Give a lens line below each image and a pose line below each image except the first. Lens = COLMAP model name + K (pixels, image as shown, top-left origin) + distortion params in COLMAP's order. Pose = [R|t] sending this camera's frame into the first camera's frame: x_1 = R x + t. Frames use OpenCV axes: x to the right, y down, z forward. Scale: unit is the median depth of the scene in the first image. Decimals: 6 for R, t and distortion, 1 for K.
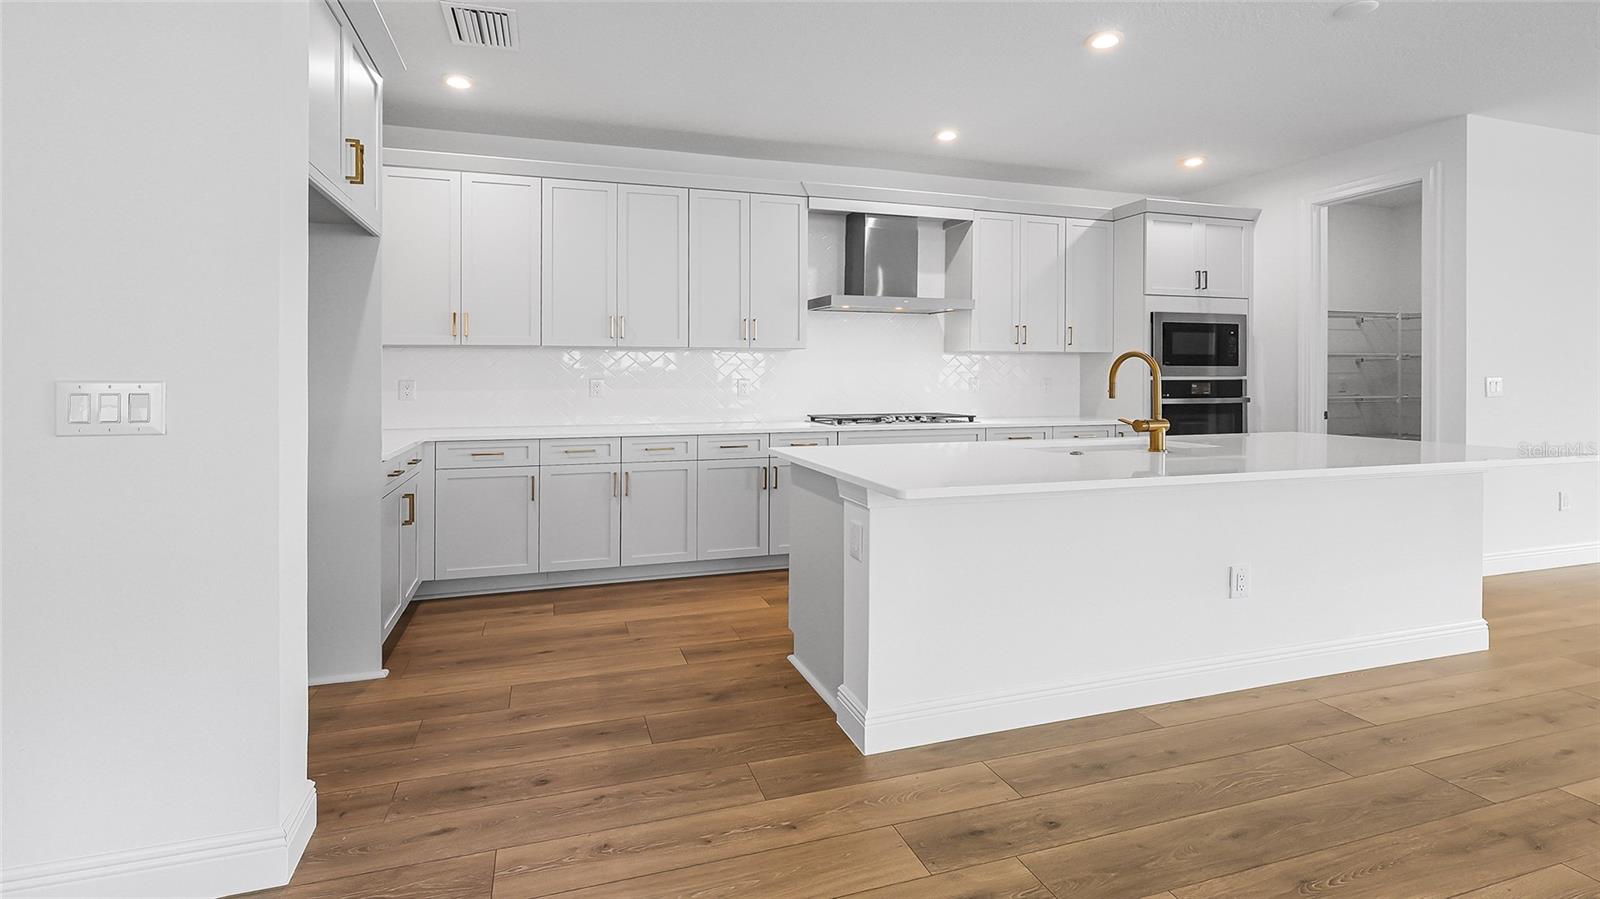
lens RADIAL K [[781.9, 0, 785.5], [0, 781.9, 399.4], [0, 0, 1]] dist [-0.003292, 0.000672]
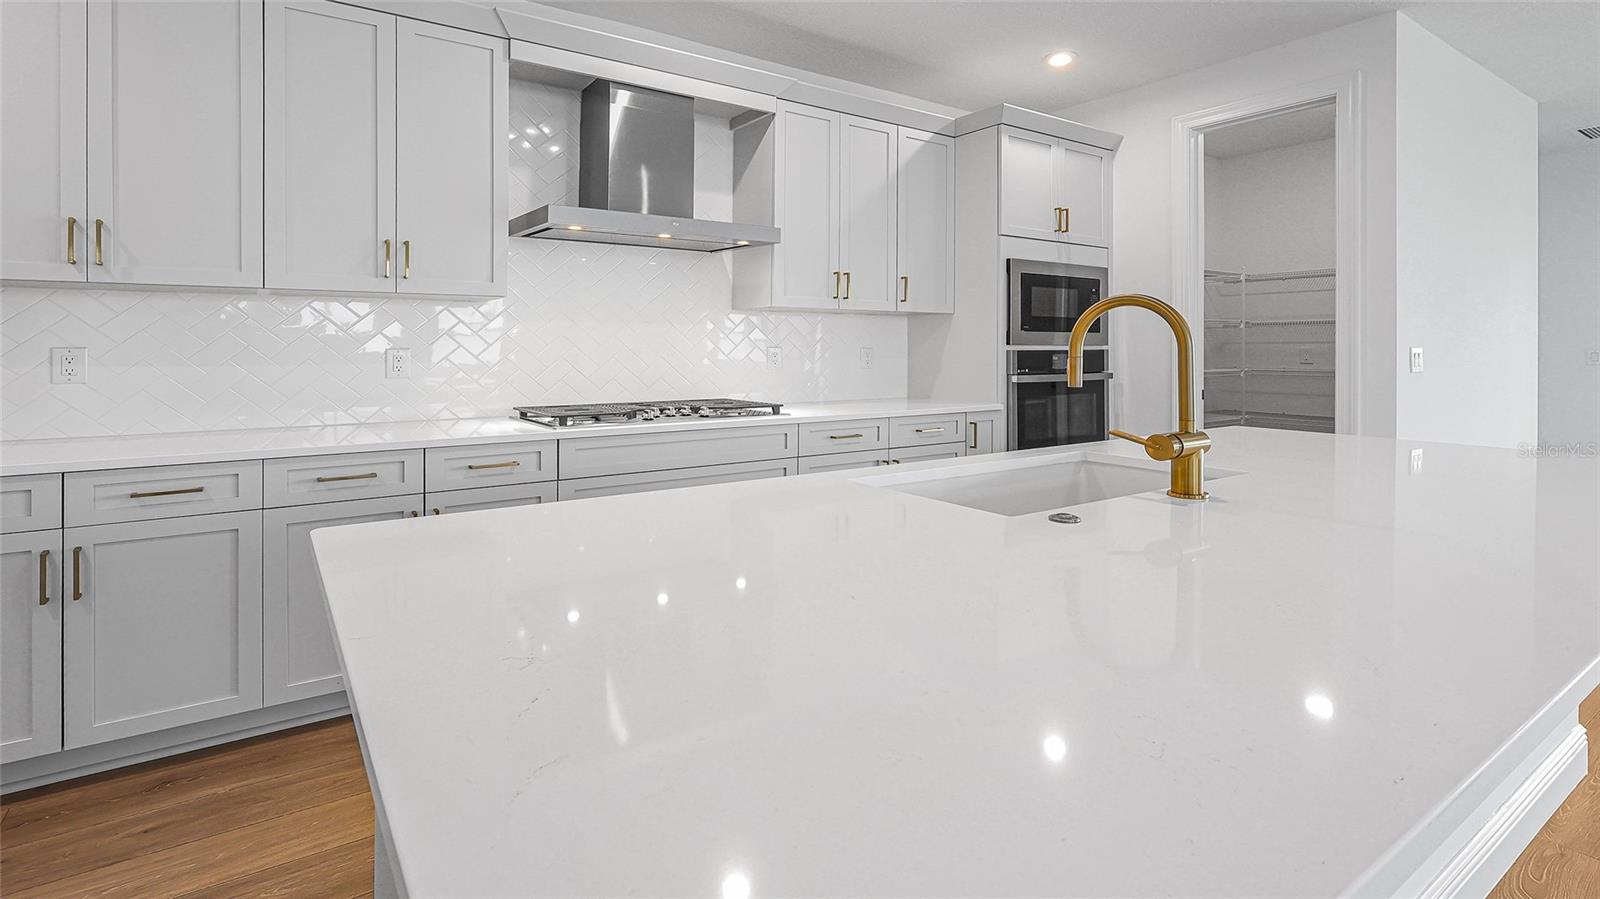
lens RADIAL K [[781.9, 0, 781.7], [0, 781.9, 352.1], [0, 0, 1]] dist [-0.003292, 0.000672]
pose [[0.961388, 0.000935, 0.275197, 0.063737], [0.004047, 0.999838, -0.017534, -0.012300], [-0.275168, 0.017971, 0.961228, 0.377311]]
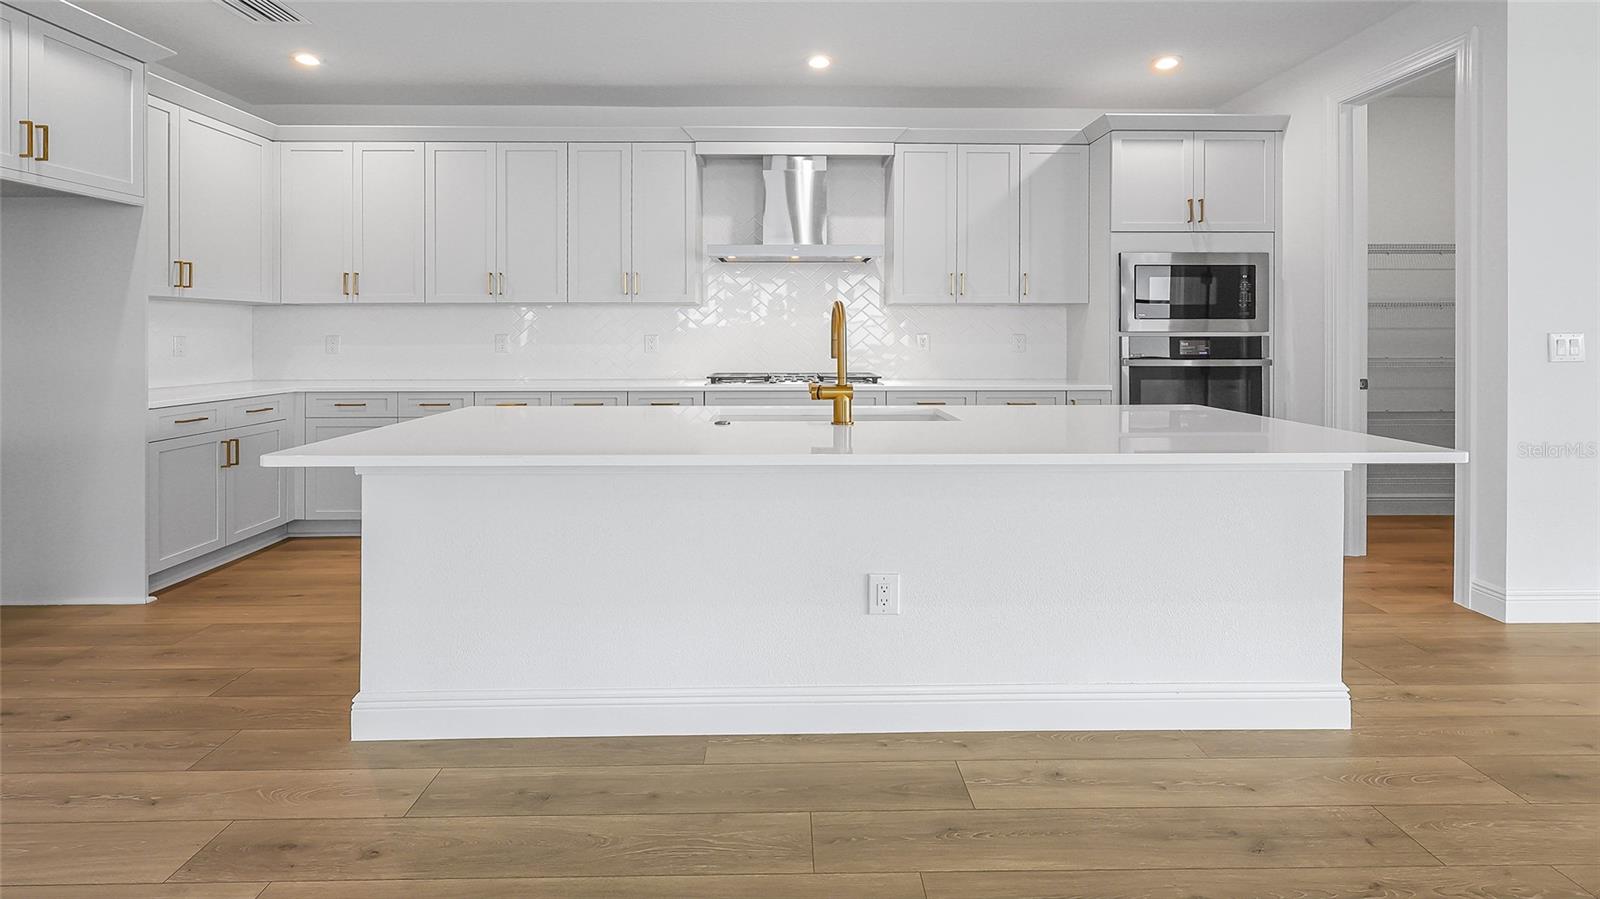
lens RADIAL K [[781.9, 0, 793.1], [0, 781.9, 360.9], [0, 0, 1]] dist [-0.003292, 0.000672]
pose [[0.954931, 0.010656, -0.296638, 0.418991], [-0.008493, 0.999927, 0.008580, -0.003885], [0.296708, -0.005674, 0.954951, 0.130483]]
